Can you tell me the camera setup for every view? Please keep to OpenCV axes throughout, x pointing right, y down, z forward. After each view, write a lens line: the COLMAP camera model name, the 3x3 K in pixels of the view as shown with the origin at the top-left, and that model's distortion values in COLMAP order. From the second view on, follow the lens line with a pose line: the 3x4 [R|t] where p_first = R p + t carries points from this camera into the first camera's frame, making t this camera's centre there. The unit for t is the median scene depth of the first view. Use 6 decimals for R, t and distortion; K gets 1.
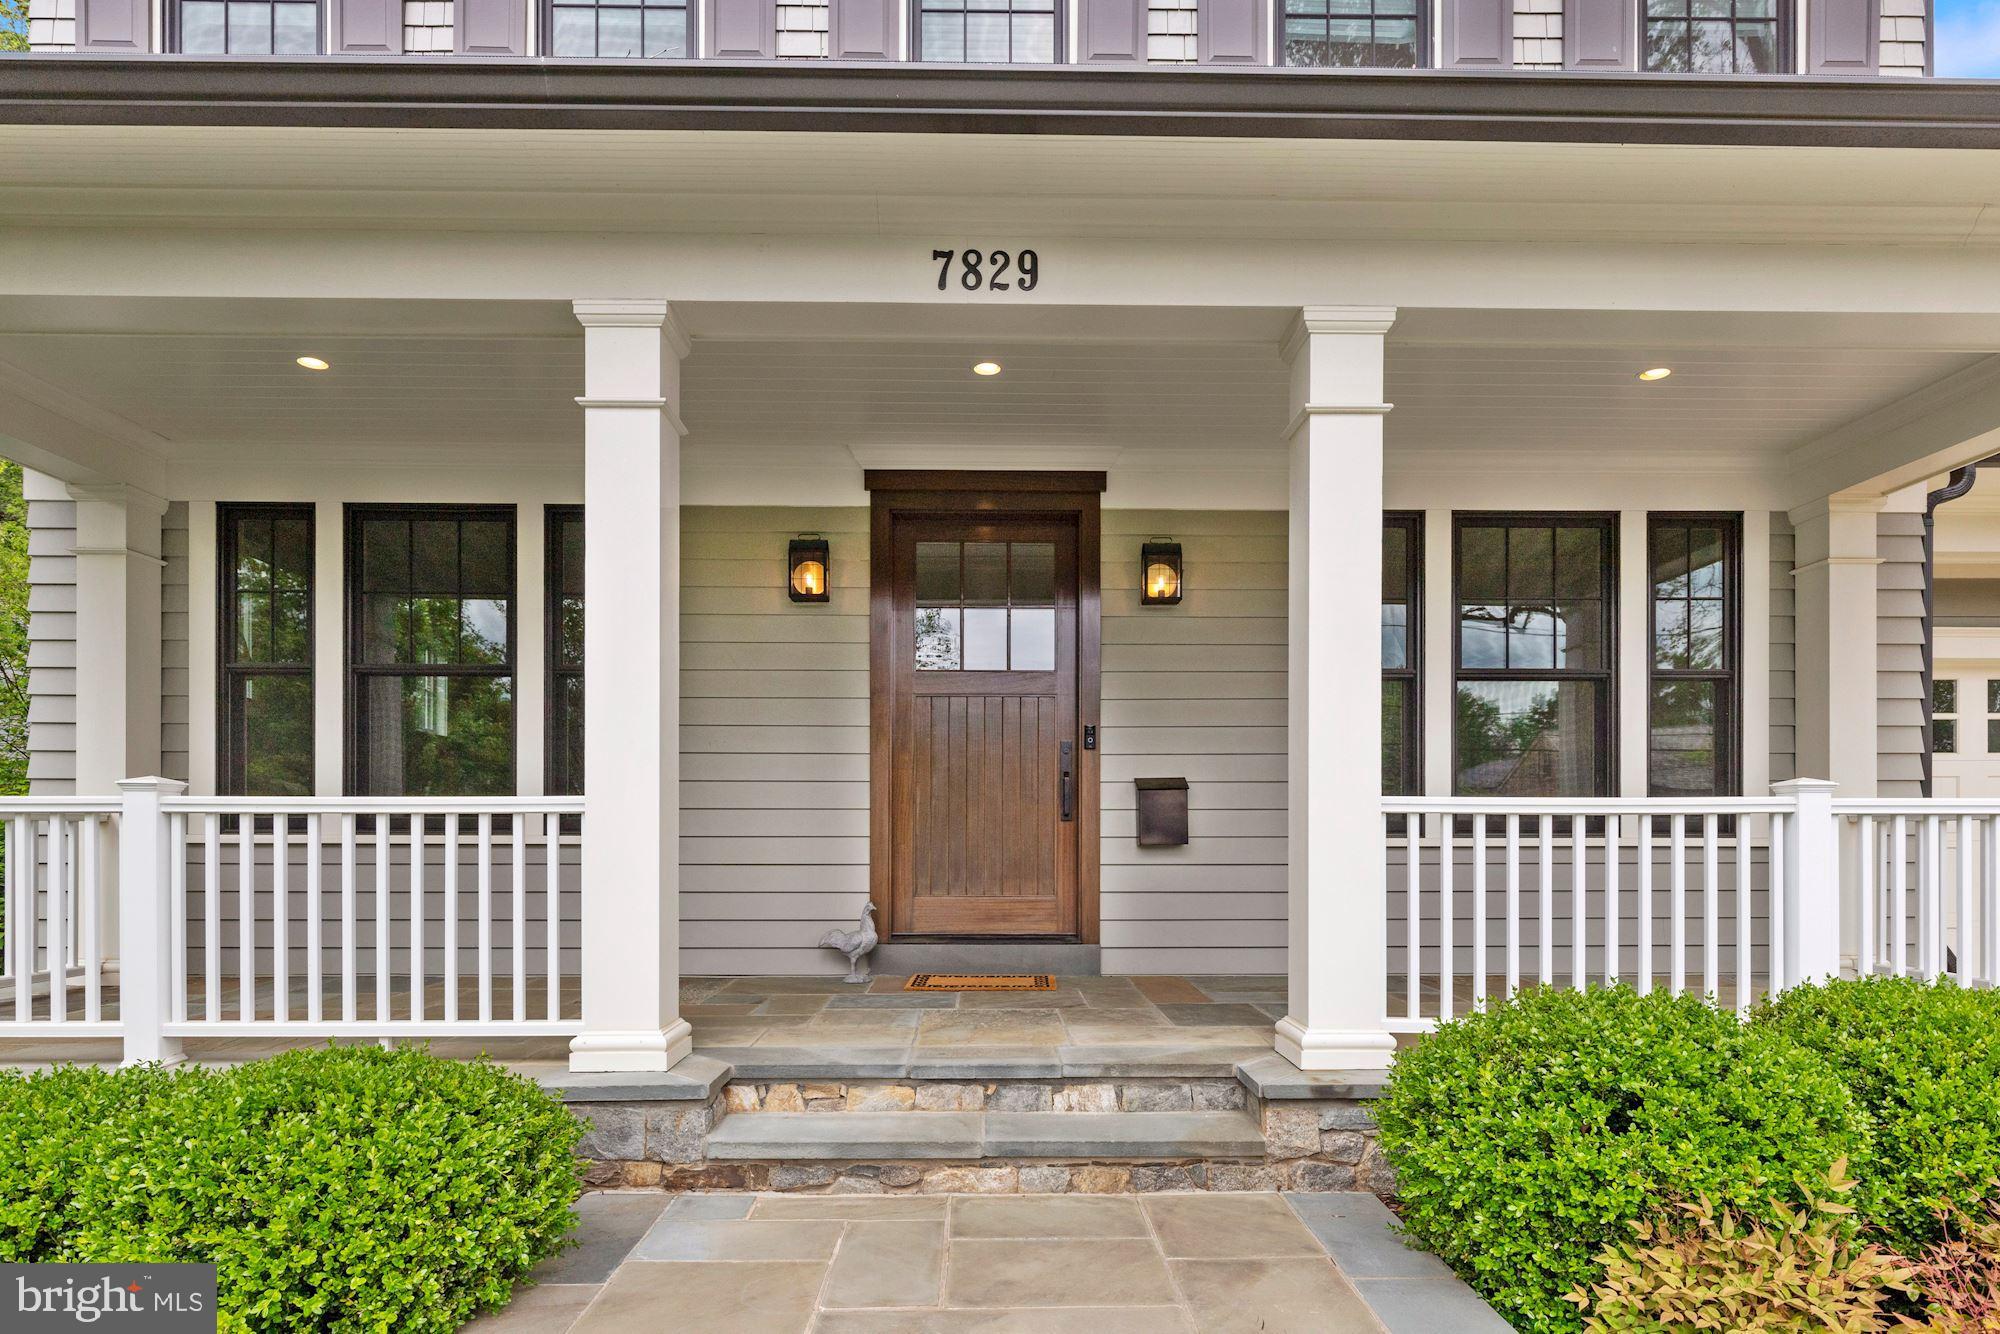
lens RADIAL K [[1102.7, 0, 1000.0], [0, 1102.7, 667.0], [0, 0, 1]] dist [-0.000008, 0.000190]
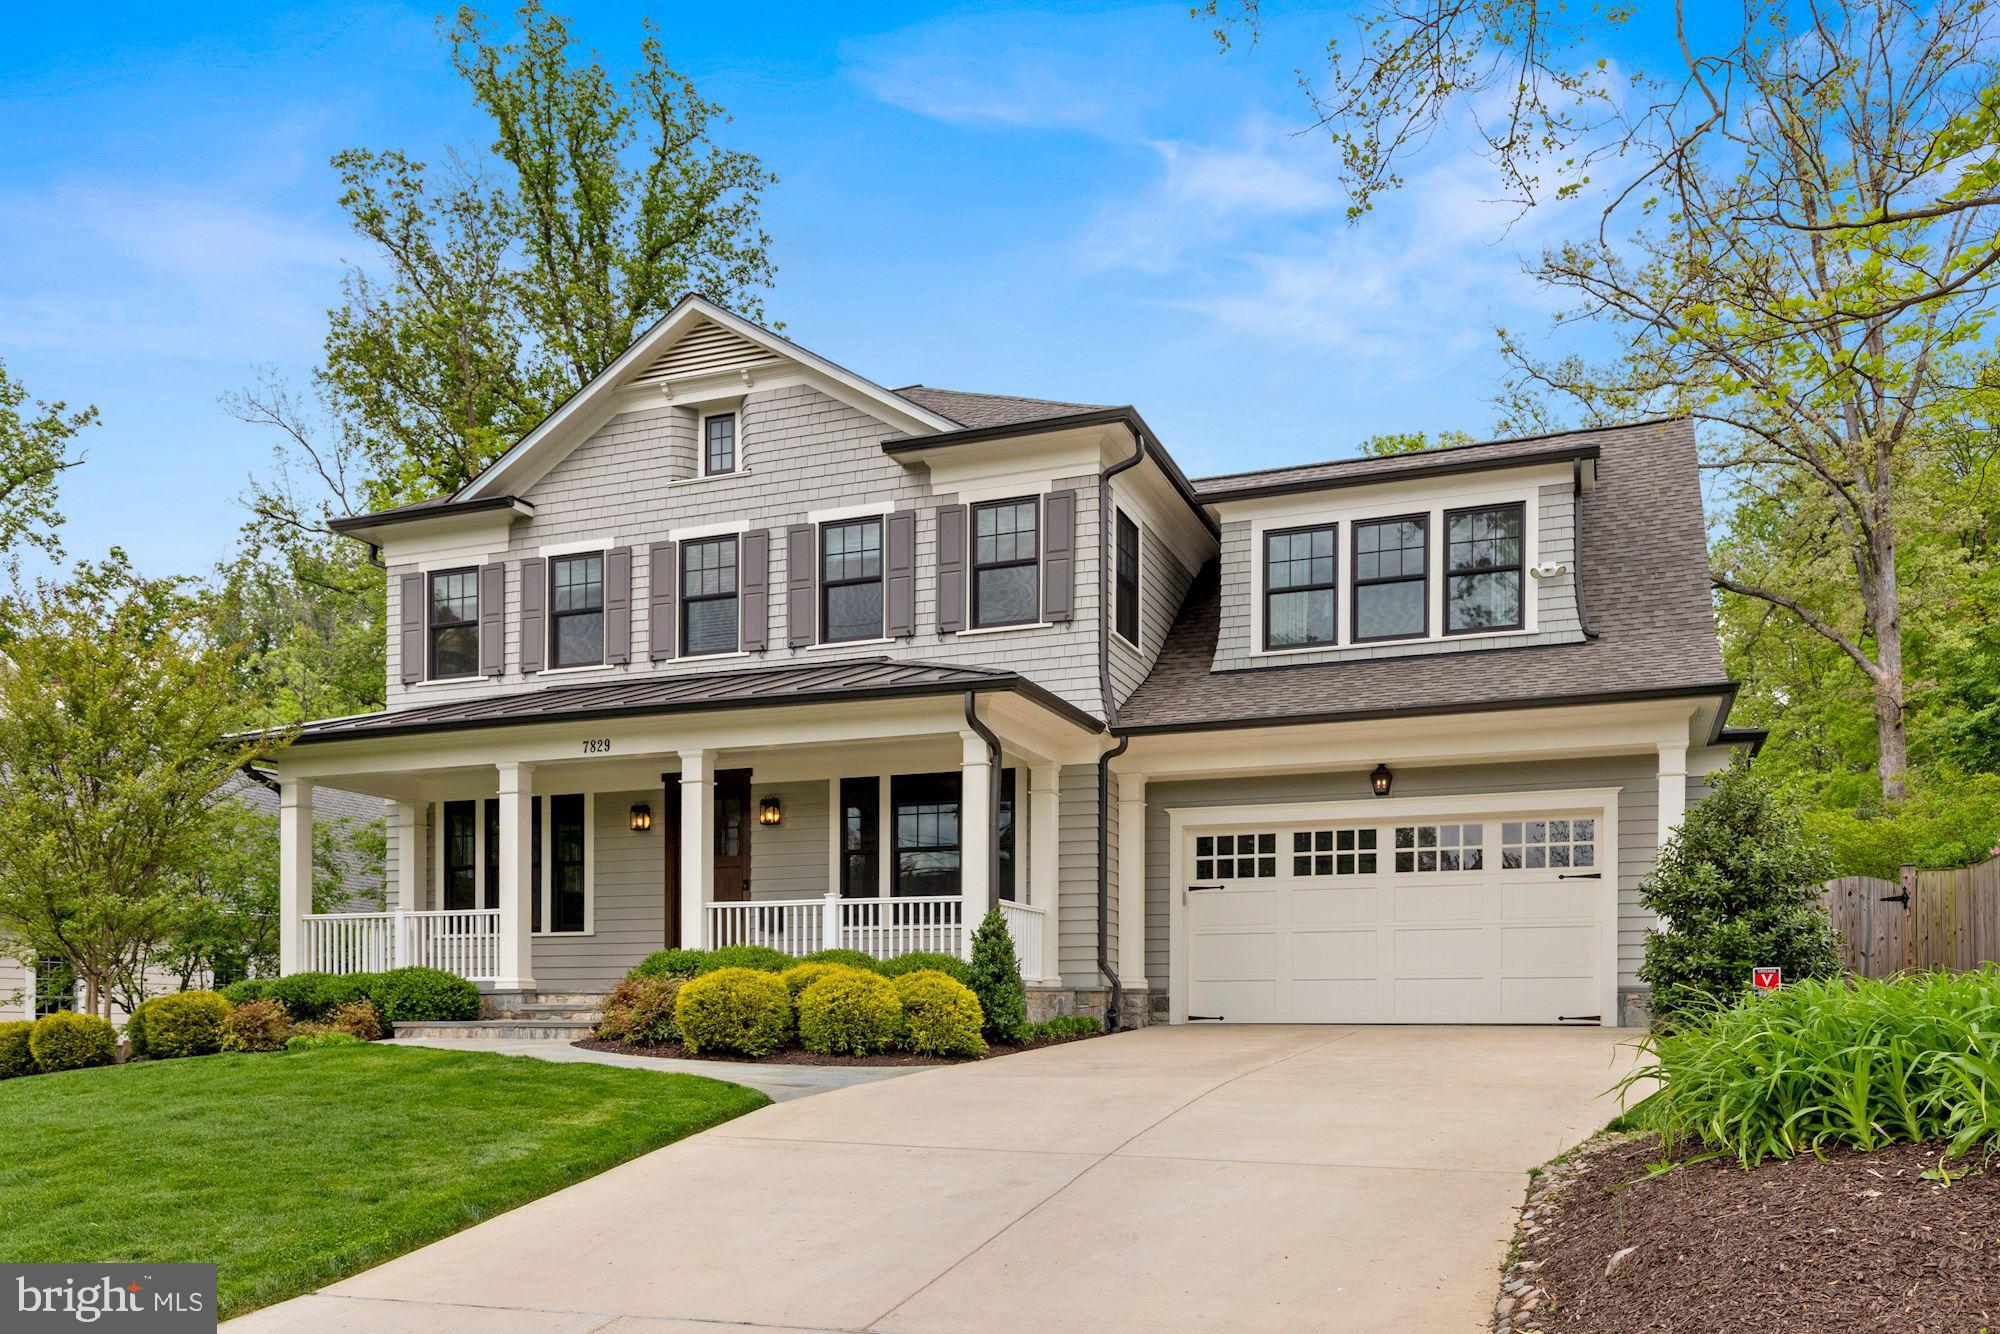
lens RADIAL K [[1491.8, 0, 1000.0], [0, 1491.8, 667.0], [0, 0, 1]] dist [-0.000075, 0.000063]
pose [[0.927031, -0.083302, -0.365615, 1.743015], [0.054626, 0.994612, -0.088105, -0.085654], [0.370985, 0.061704, 0.926587, -1.708196]]
